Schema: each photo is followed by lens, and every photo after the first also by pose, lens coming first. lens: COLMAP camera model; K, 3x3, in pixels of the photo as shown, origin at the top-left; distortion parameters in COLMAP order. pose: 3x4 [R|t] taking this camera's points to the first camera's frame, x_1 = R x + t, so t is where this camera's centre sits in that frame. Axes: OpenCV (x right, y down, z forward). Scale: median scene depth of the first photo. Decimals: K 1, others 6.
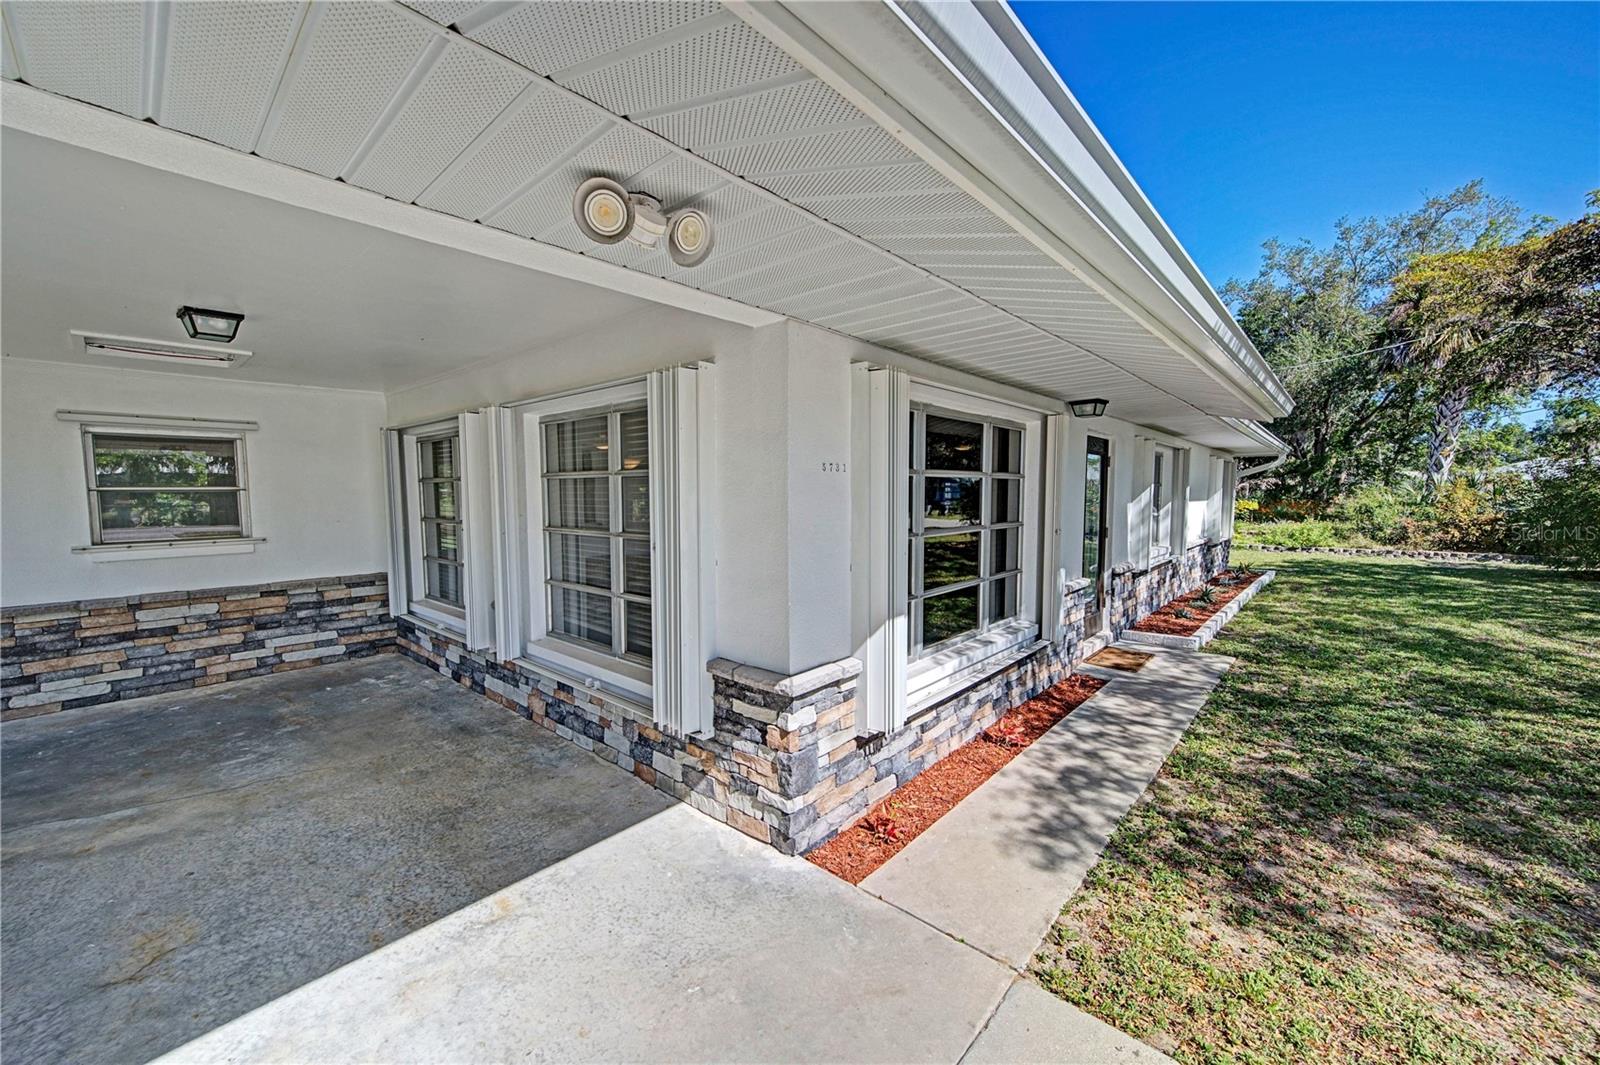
lens RADIAL K [[622.1, 0, 800.0], [0, 622.1, 532.5], [0, 0, 1]] dist [0.001877, 0.000407]
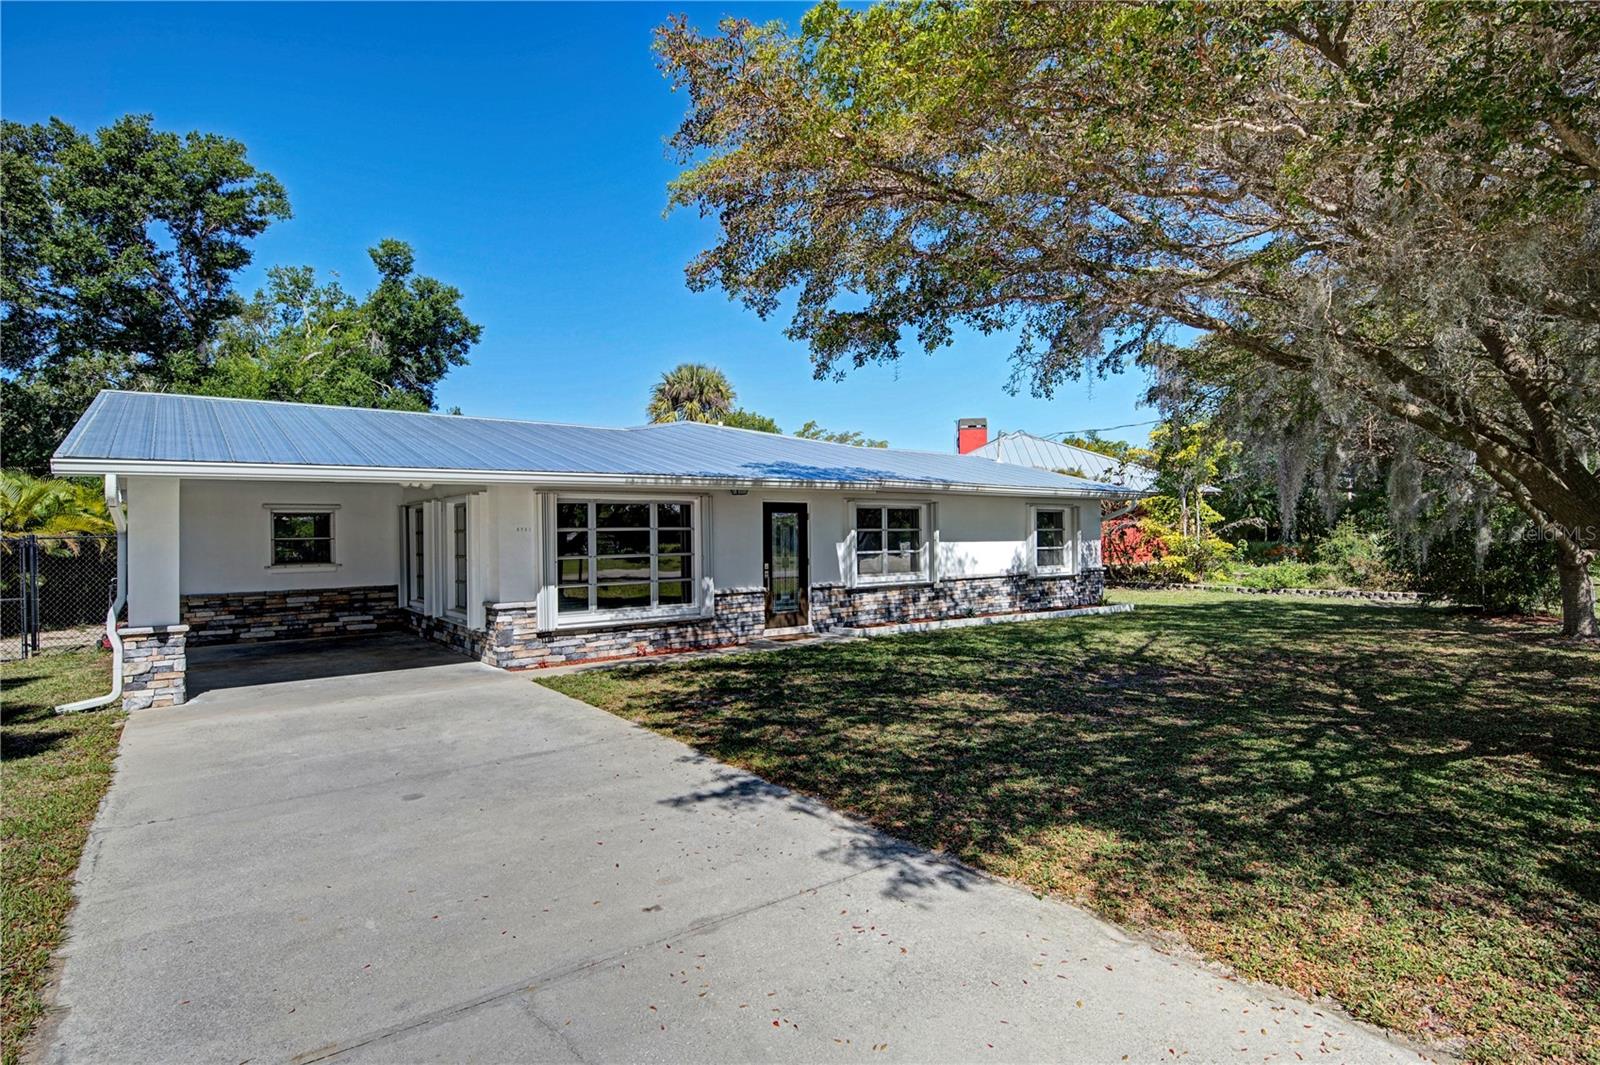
lens RADIAL K [[824.6, 0, 800.0], [0, 824.6, 532.5], [0, 0, 1]] dist [-0.001841, -0.000219]
pose [[0.979273, -0.011774, -0.202204, 1.138929], [-0.002677, 0.997469, -0.071048, 0.095352], [0.202529, 0.070117, 0.976763, -1.314191]]
